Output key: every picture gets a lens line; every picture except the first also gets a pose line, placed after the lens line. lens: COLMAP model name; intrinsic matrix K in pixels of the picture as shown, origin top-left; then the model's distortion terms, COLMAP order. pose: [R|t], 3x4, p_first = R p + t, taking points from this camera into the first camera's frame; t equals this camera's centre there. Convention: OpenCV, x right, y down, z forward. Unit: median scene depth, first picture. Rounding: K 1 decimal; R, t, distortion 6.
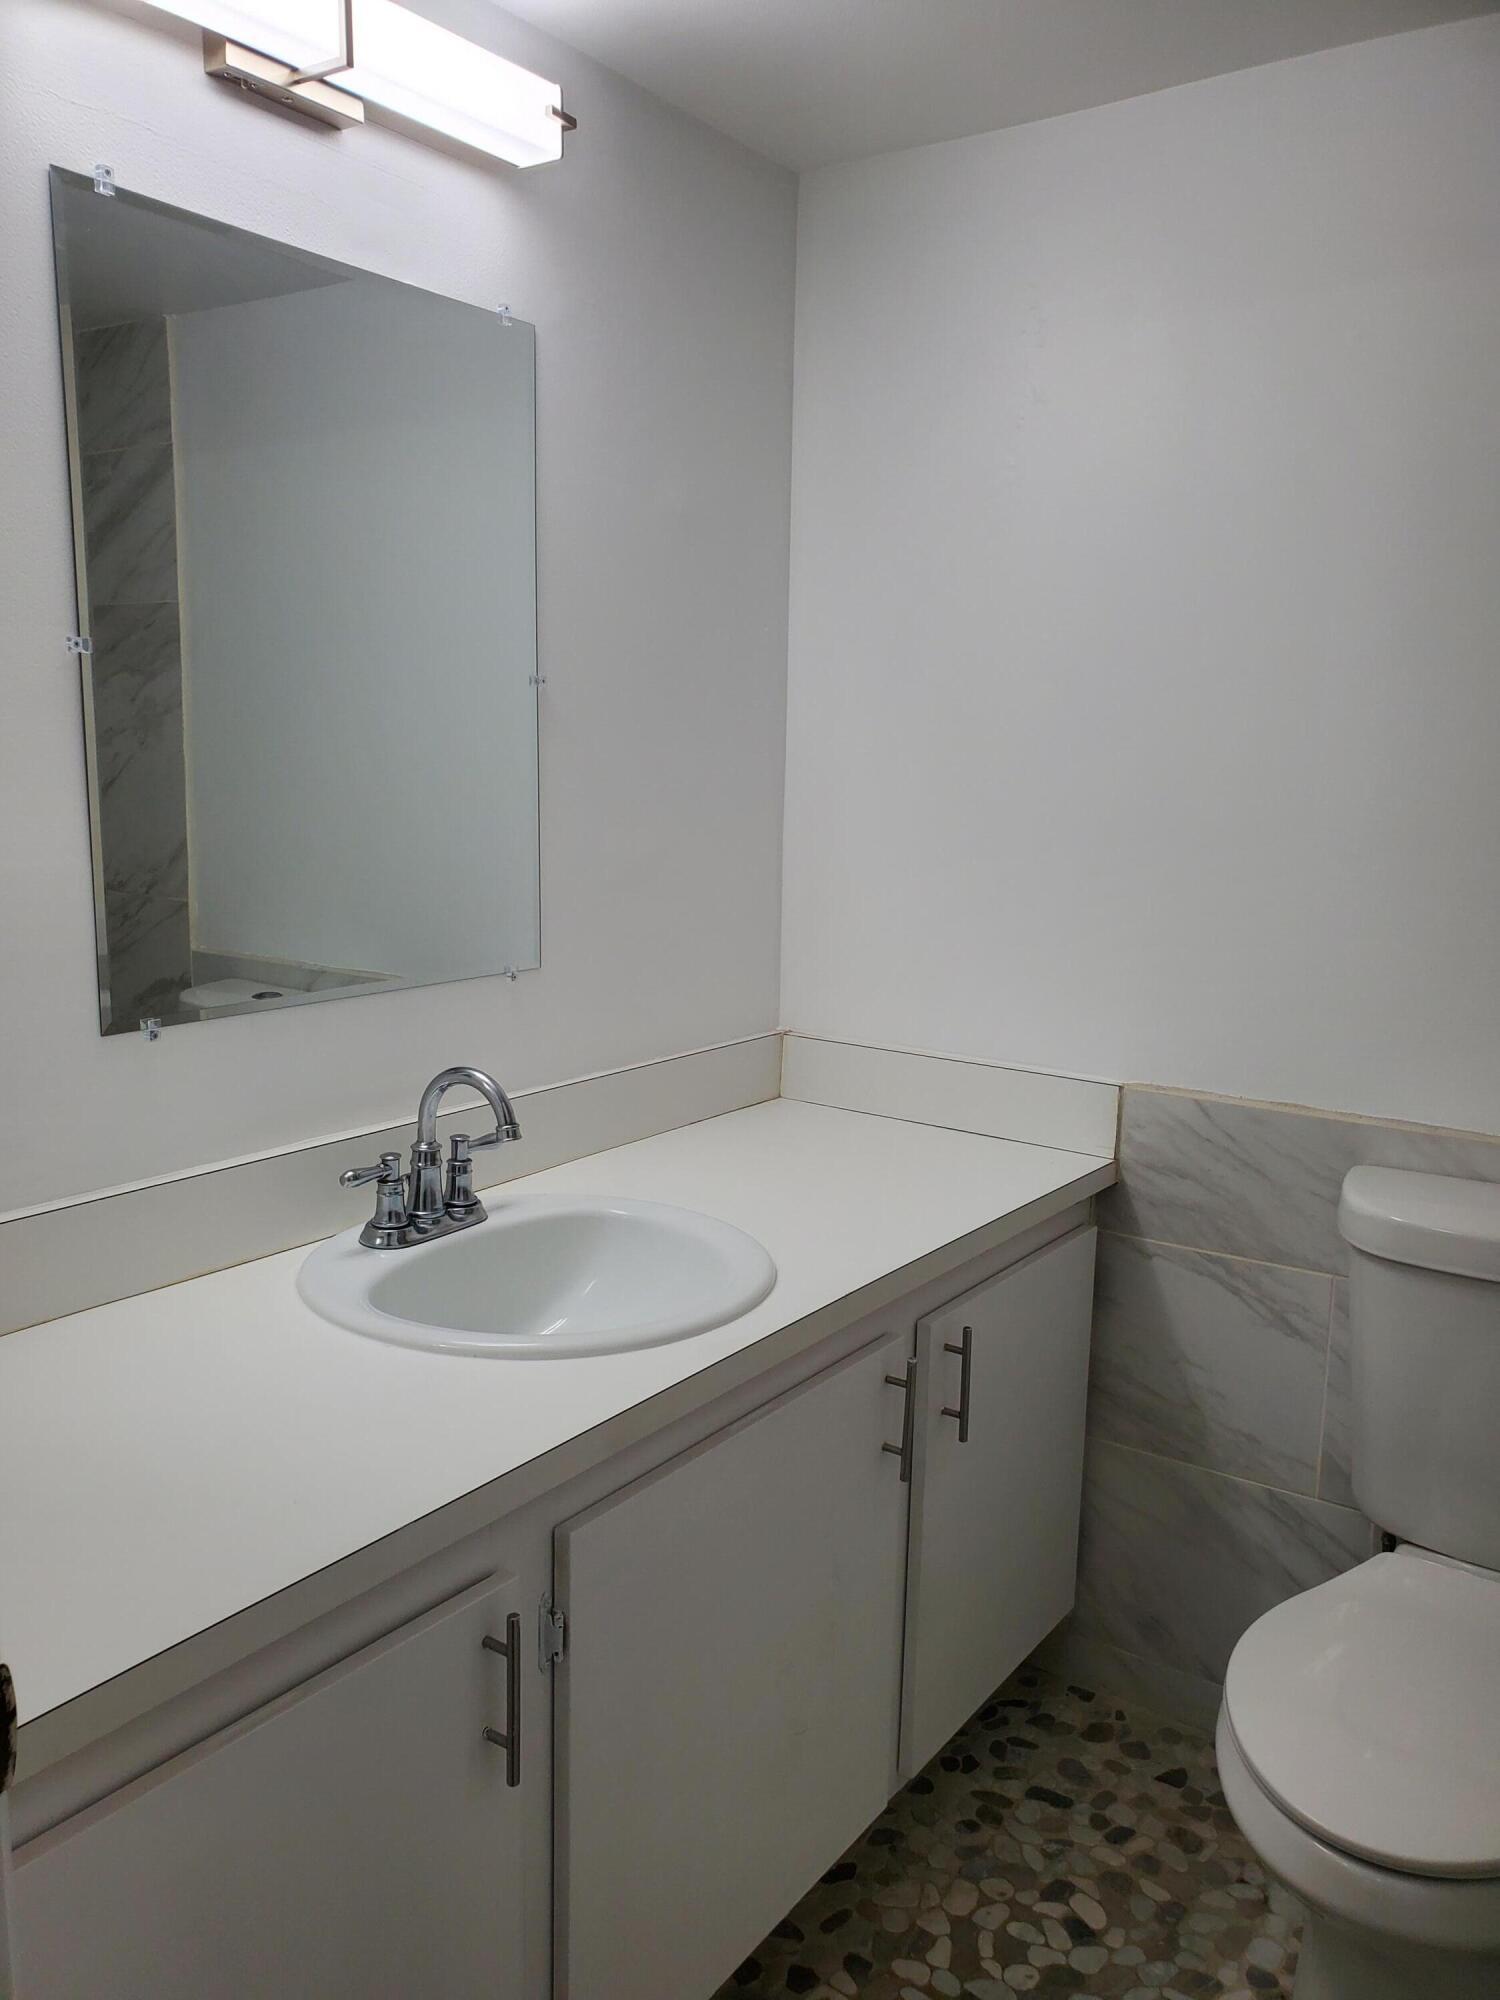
lens RADIAL K [[1516.8, 0, 750.0], [0, 1516.8, 1000.0], [0, 0, 1]] dist [0.058411, -0.053099]
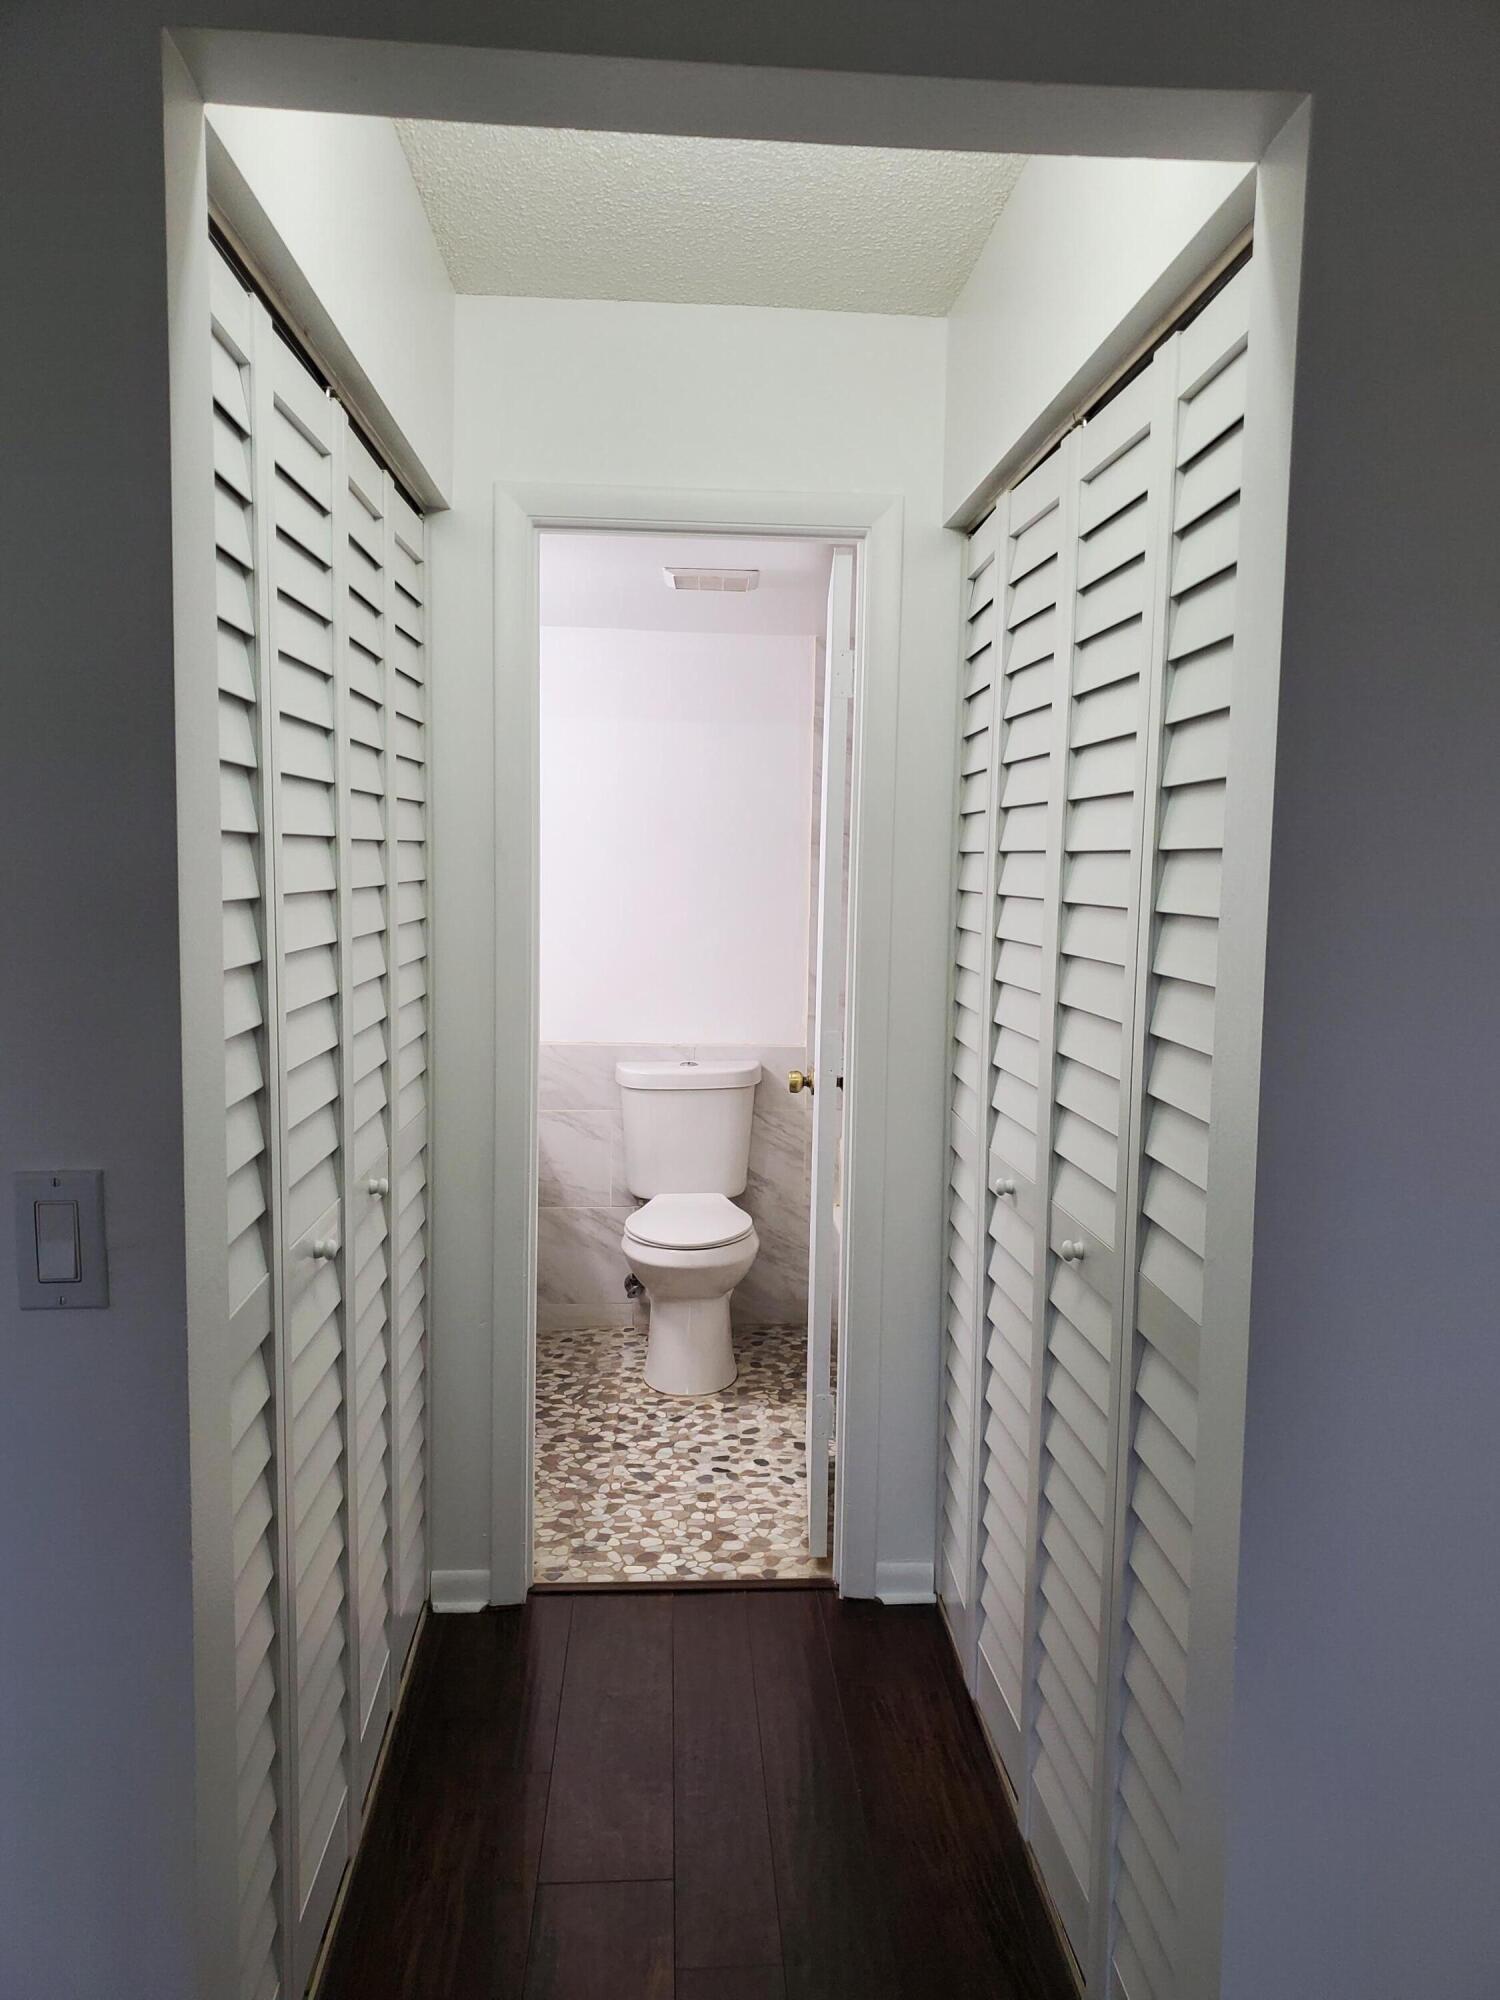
lens RADIAL K [[1502.4, 0, 752.4], [0, 1502.4, 1000.3], [0, 0, 1]] dist [0.066074, -0.162318]
pose [[0.779561, -0.066737, 0.622760, -0.936733], [0.103282, 0.994392, -0.022725, 0.086675], [-0.617752, 0.082036, 0.782083, -1.040463]]
